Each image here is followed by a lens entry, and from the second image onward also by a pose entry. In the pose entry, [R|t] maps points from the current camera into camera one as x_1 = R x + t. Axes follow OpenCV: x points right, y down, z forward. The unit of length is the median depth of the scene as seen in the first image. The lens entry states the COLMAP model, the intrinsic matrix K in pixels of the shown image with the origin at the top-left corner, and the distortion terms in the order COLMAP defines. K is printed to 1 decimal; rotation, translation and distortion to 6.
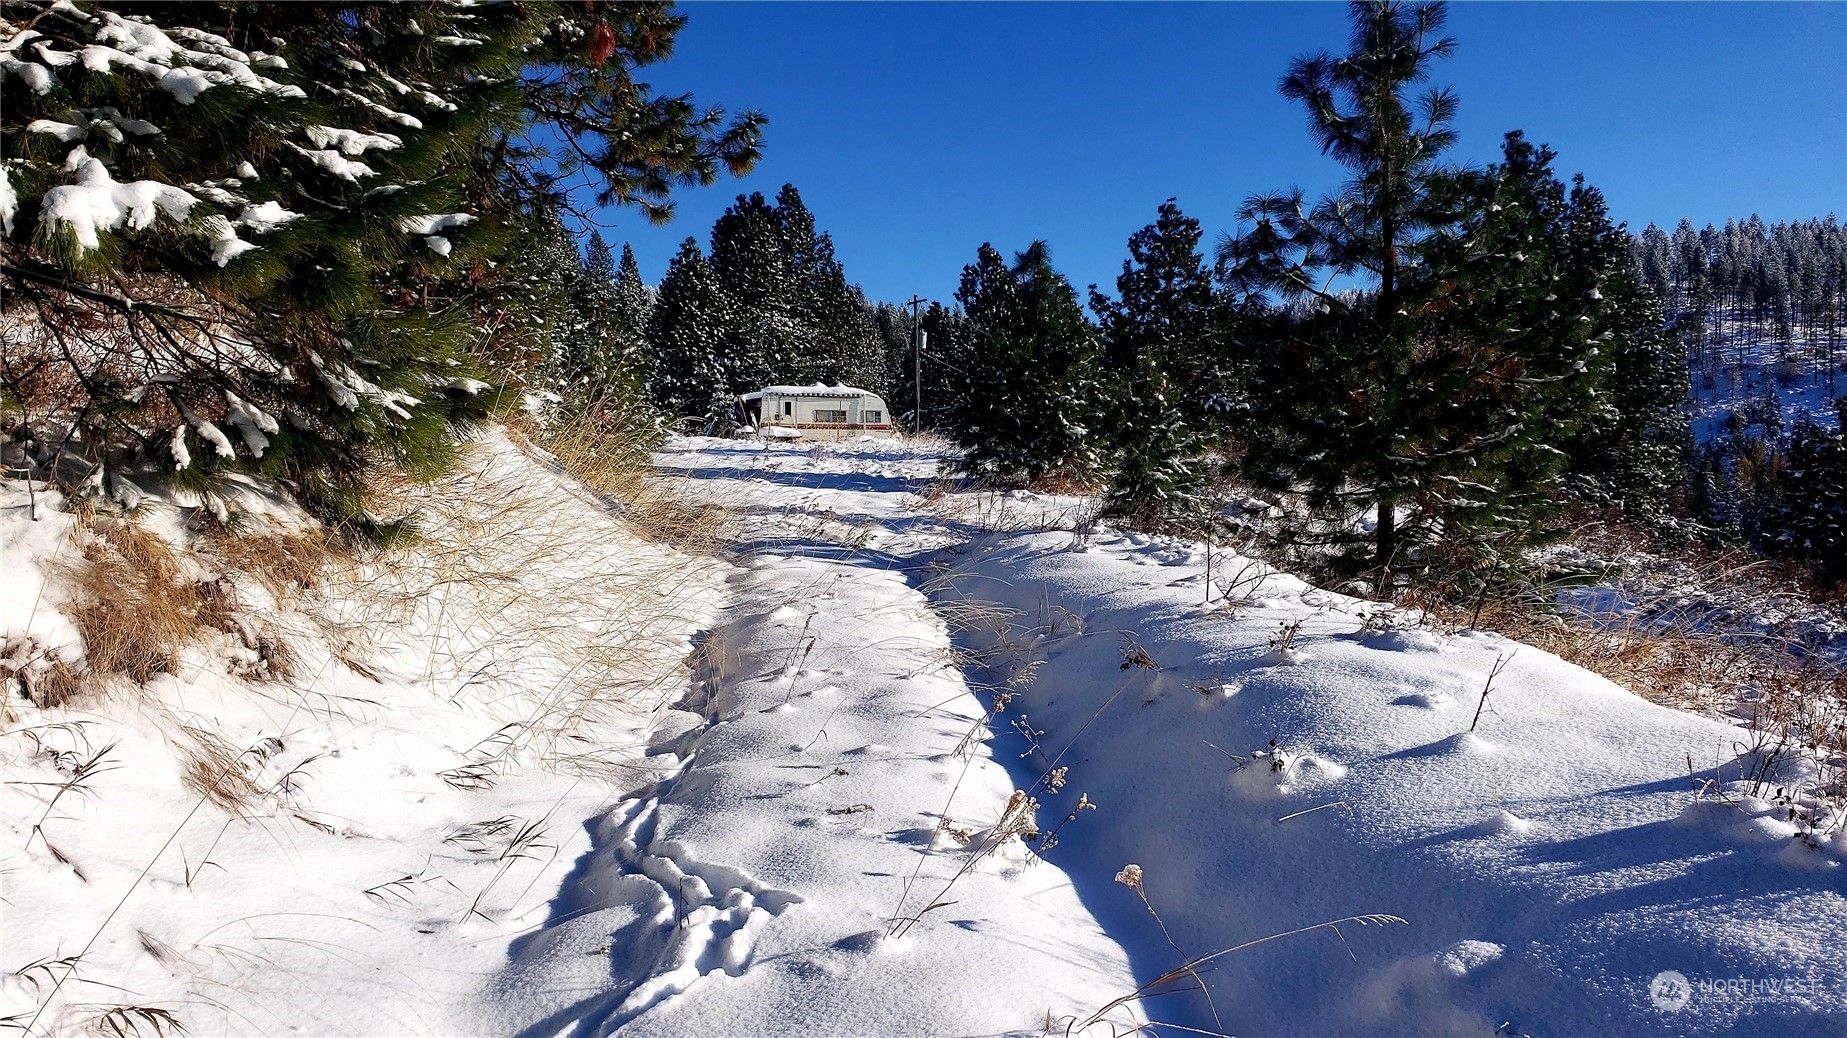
lens RADIAL K [[1369.6, 0, 922.8], [0, 1369.6, 543.0], [0, 0, 1]] dist [0.007502, 0.026504]
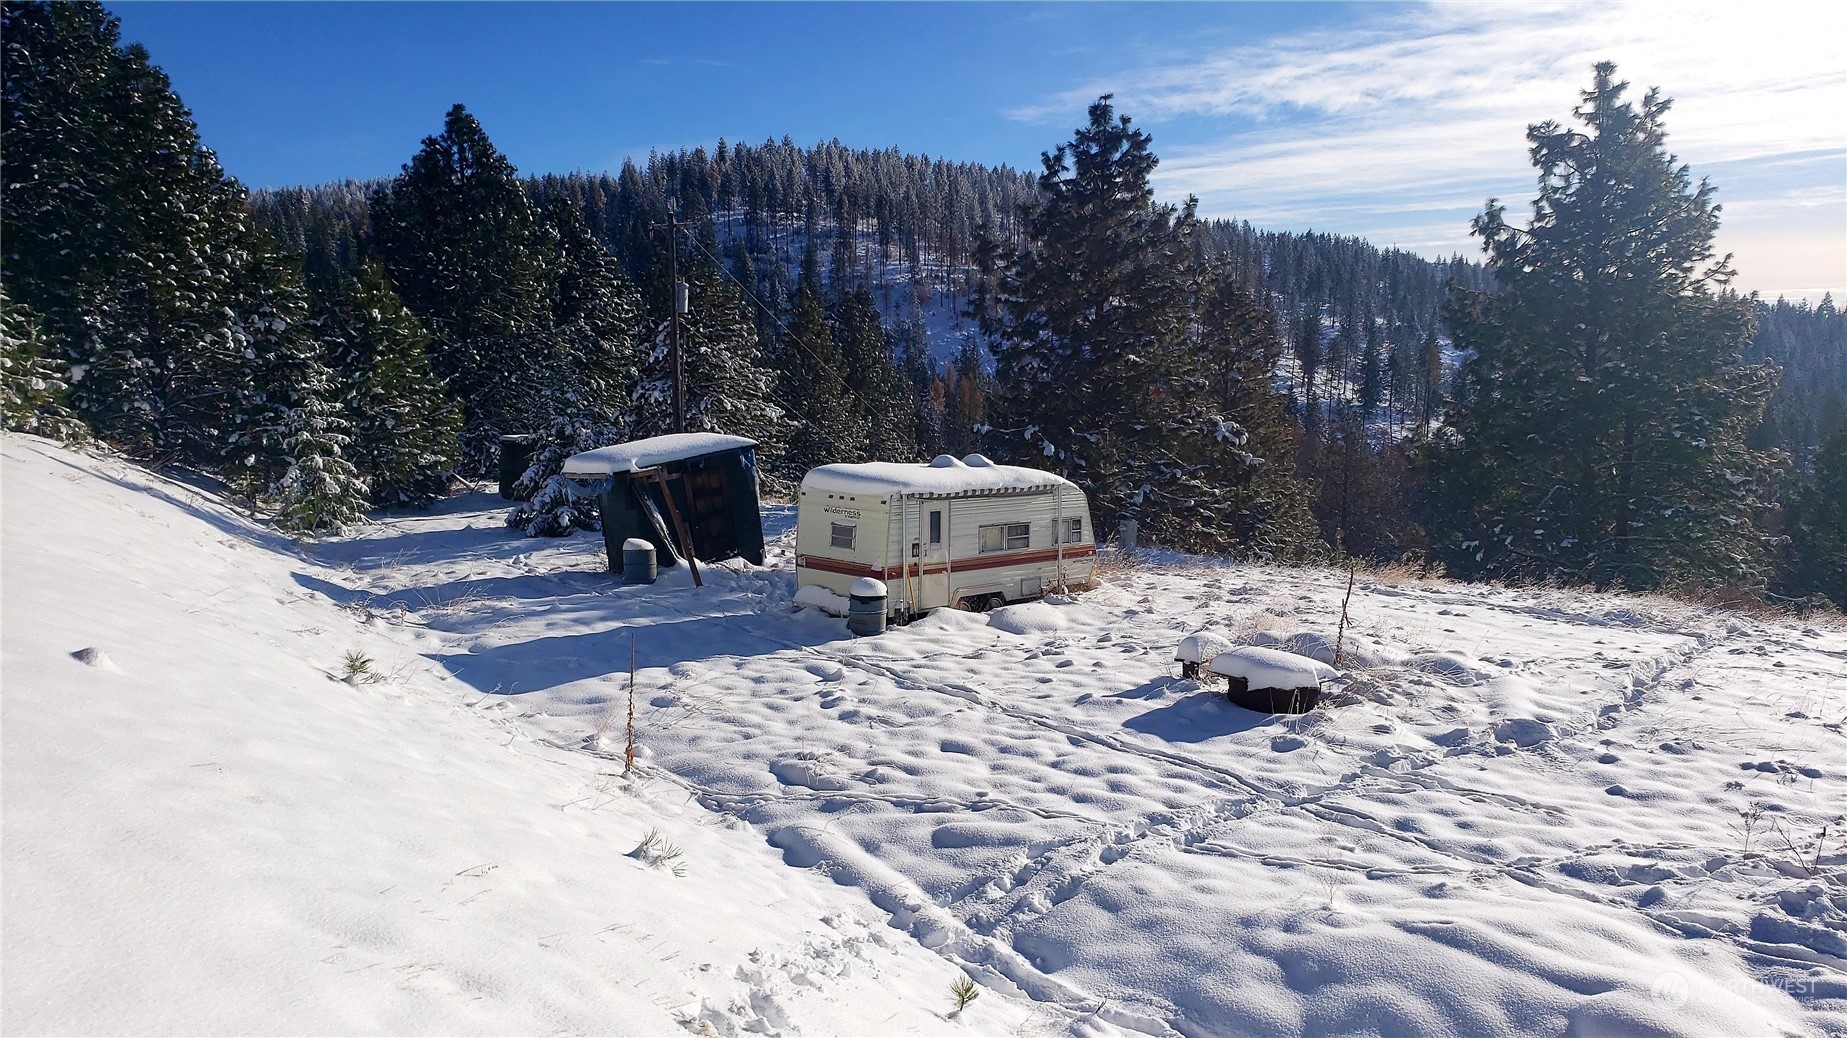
lens RADIAL K [[1436.1, 0, 923.5], [0, 1436.1, 519.0], [0, 0, 1]] dist [0.151994, 0.000109]
pose [[0.828183, -0.046701, 0.558508, -0.236783], [0.019262, 0.998305, 0.054913, -0.084803], [-0.560126, -0.034720, 0.827679, 0.430734]]
